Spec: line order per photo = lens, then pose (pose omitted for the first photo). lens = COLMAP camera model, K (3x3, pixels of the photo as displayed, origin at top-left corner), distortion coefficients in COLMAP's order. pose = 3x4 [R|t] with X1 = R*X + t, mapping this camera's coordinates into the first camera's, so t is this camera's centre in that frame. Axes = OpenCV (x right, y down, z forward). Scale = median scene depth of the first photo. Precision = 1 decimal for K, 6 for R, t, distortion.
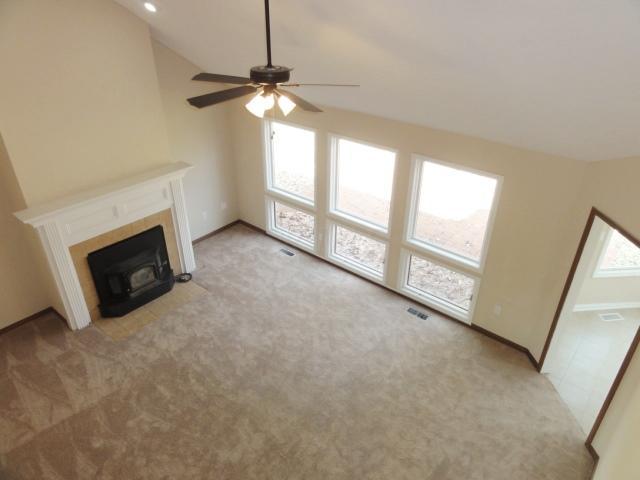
lens RADIAL K [[455.9, 0, 320.0], [0, 455.9, 240.0], [0, 0, 1]] dist [0.000842, -0.001872]
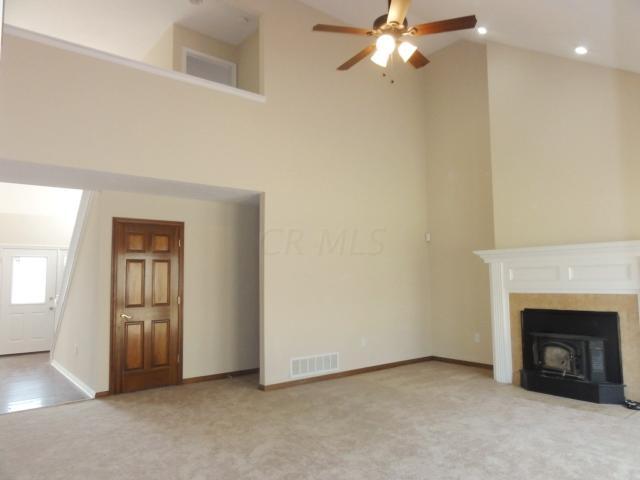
lens RADIAL K [[455.9, 0, 320.0], [0, 455.9, 240.0], [0, 0, 1]] dist [0.000842, -0.001872]
pose [[-0.186982, -0.090138, -0.978219, 0.545465], [-0.482824, 0.875640, 0.011604, 0.100278], [0.855522, 0.474478, -0.207249, 0.723639]]
